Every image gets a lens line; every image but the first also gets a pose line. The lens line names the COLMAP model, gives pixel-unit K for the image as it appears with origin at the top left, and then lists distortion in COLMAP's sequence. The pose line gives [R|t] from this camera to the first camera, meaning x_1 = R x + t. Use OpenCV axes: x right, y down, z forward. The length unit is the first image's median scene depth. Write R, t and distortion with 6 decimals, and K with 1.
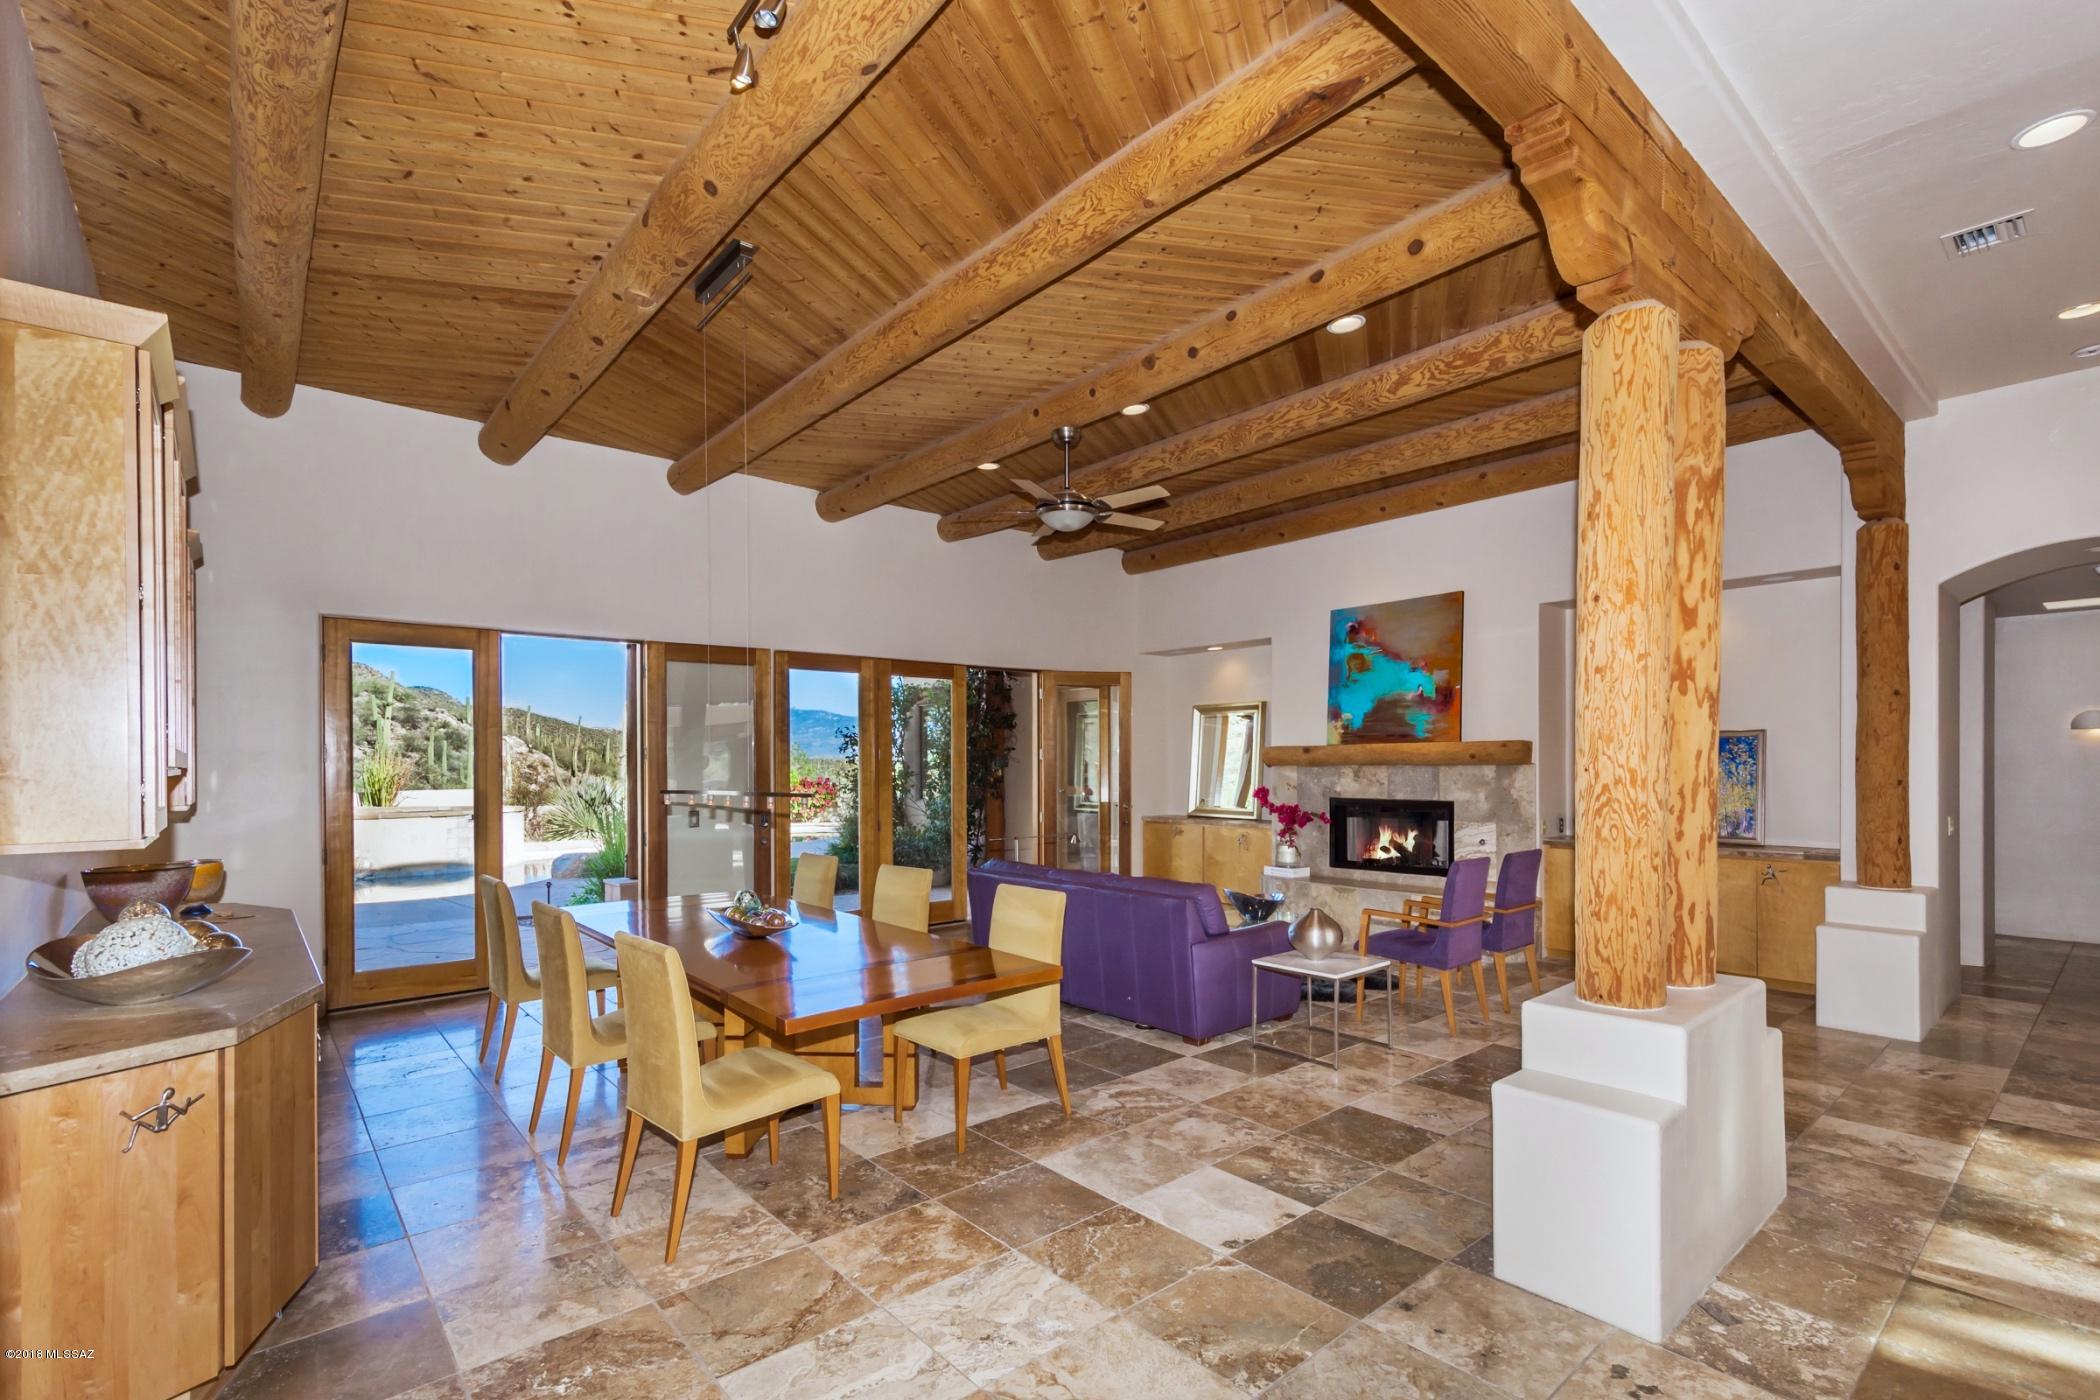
lens RADIAL K [[938.3, 0, 1069.7], [0, 938.3, 769.6], [0, 0, 1]] dist [0.013520, -0.003695]
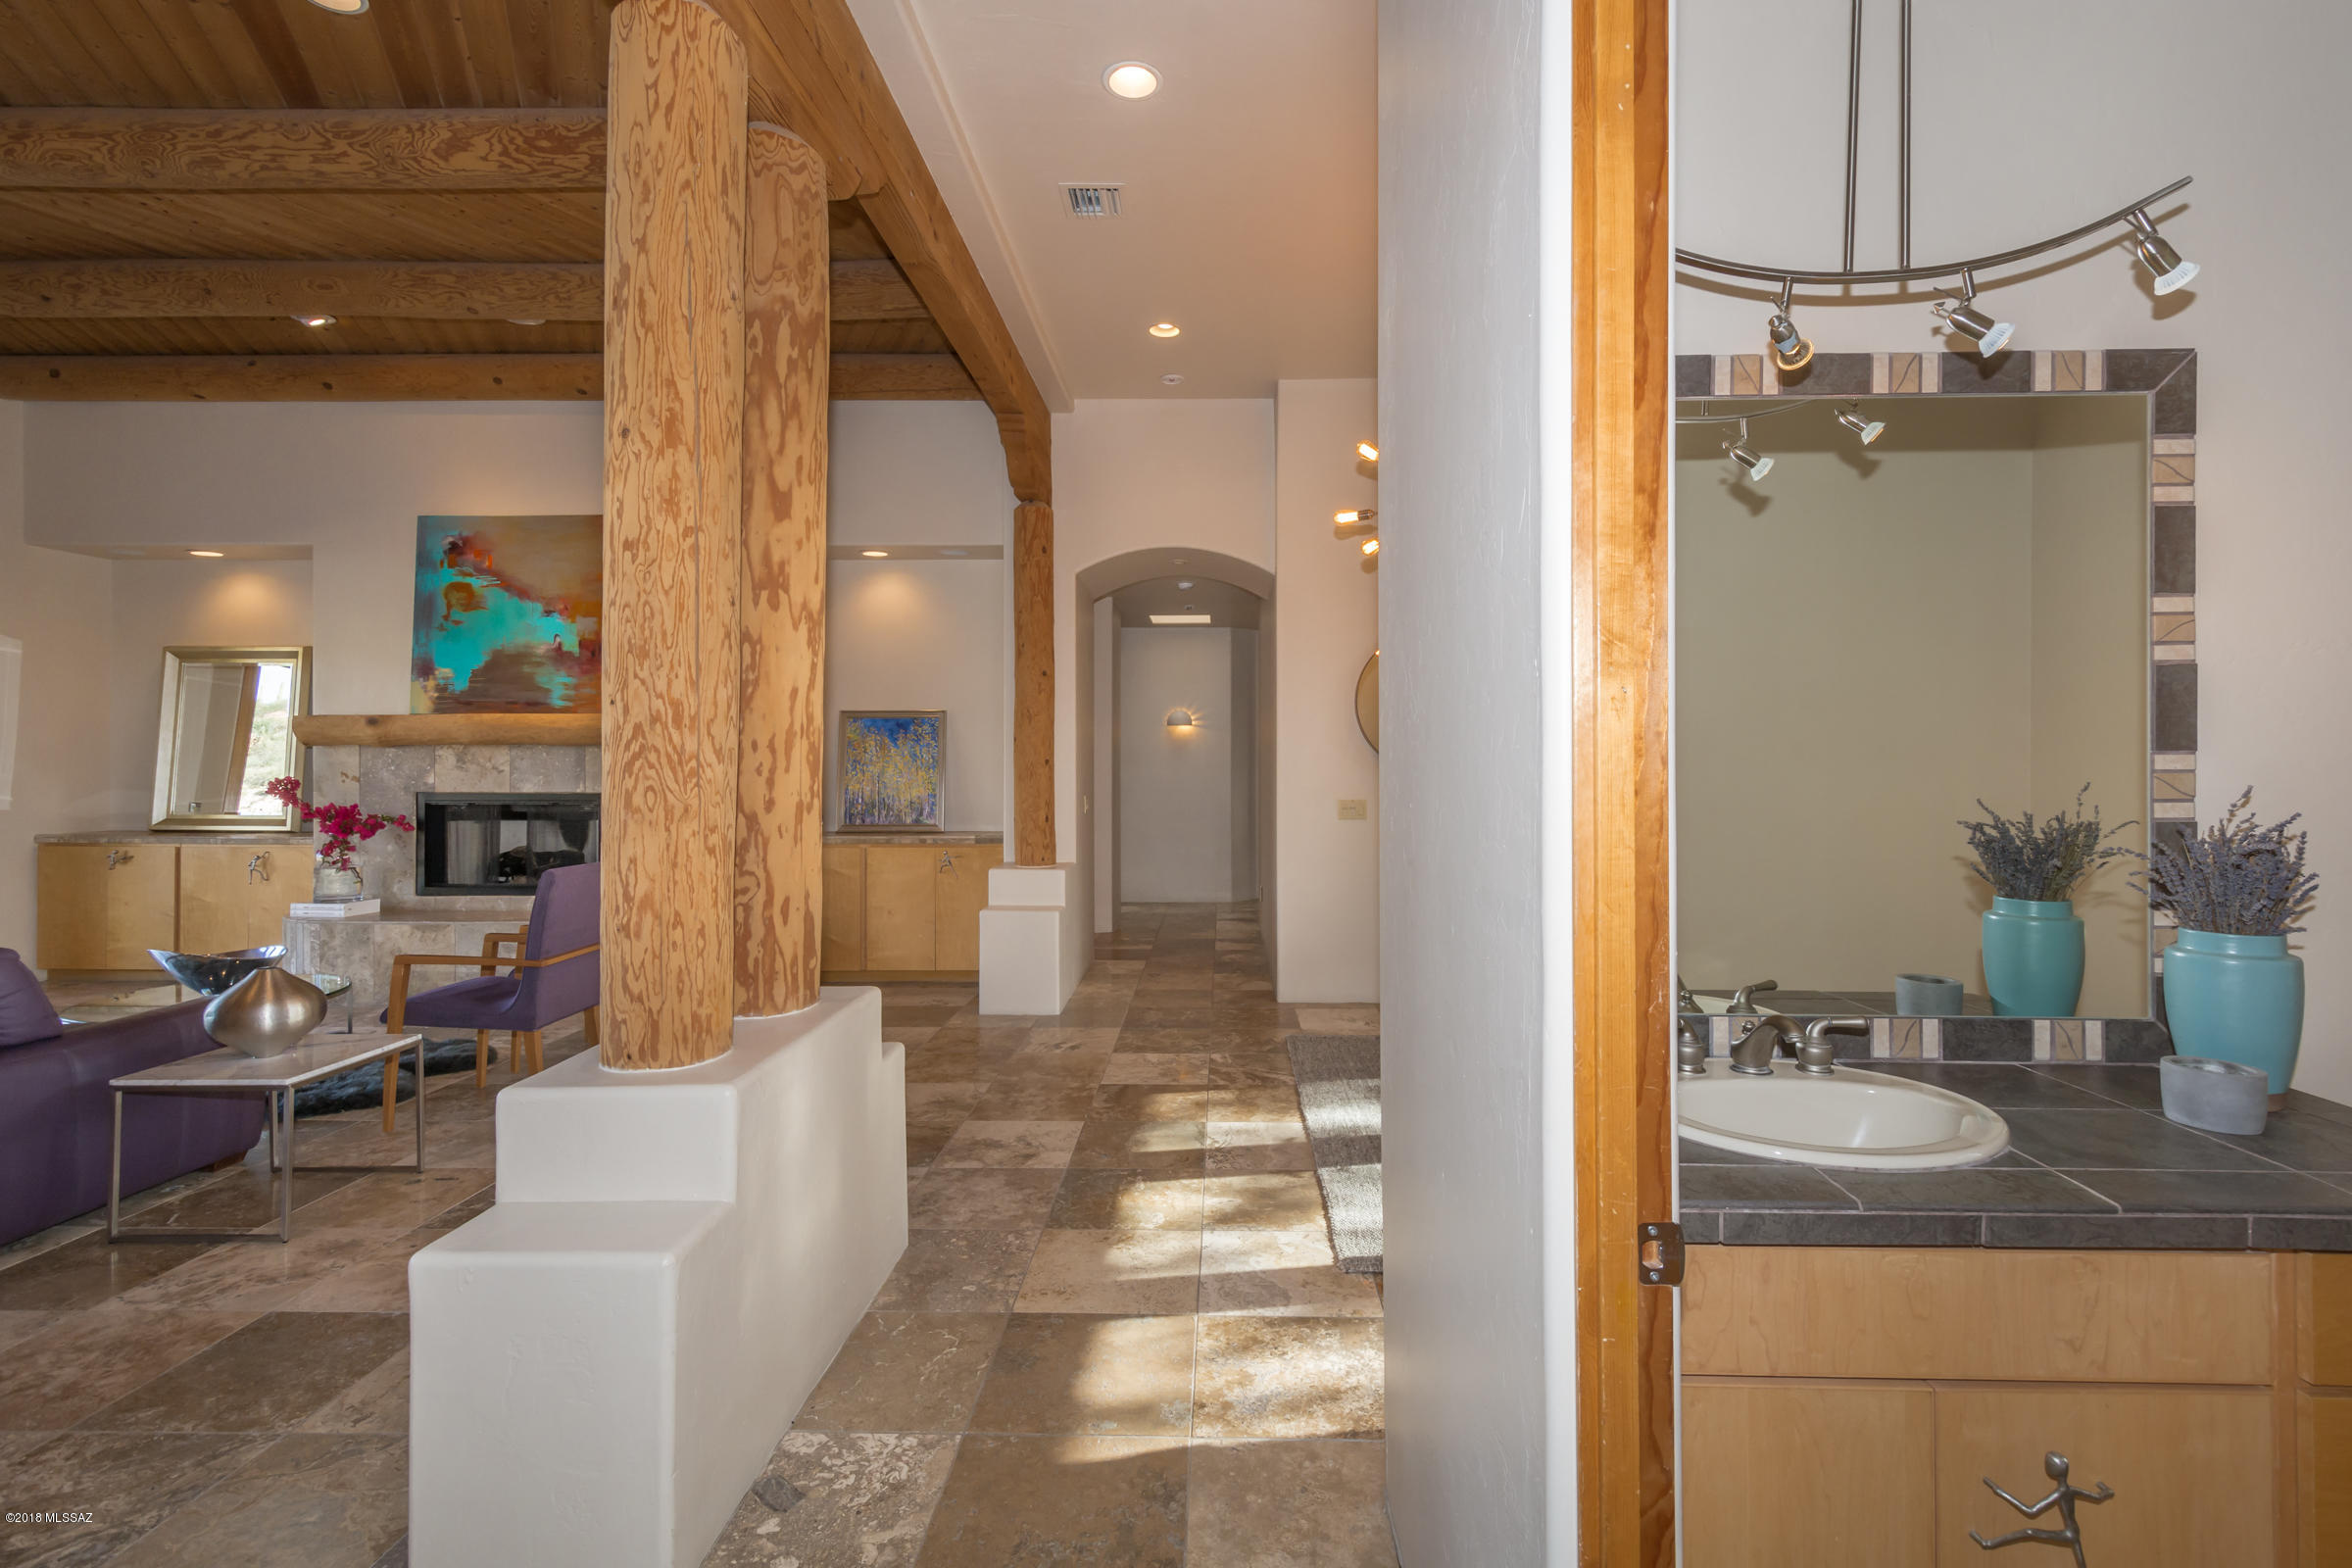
lens RADIAL K [[1048.8, 0, 1186.9], [0, 1048.8, 760.5], [0, 0, 1]] dist [0.014412, -0.000085]
pose [[0.679598, 0.007074, 0.733551, 0.155771], [0.001445, 0.999939, -0.010982, 0.025661], [-0.733583, 0.008523, 0.679546, 0.125144]]
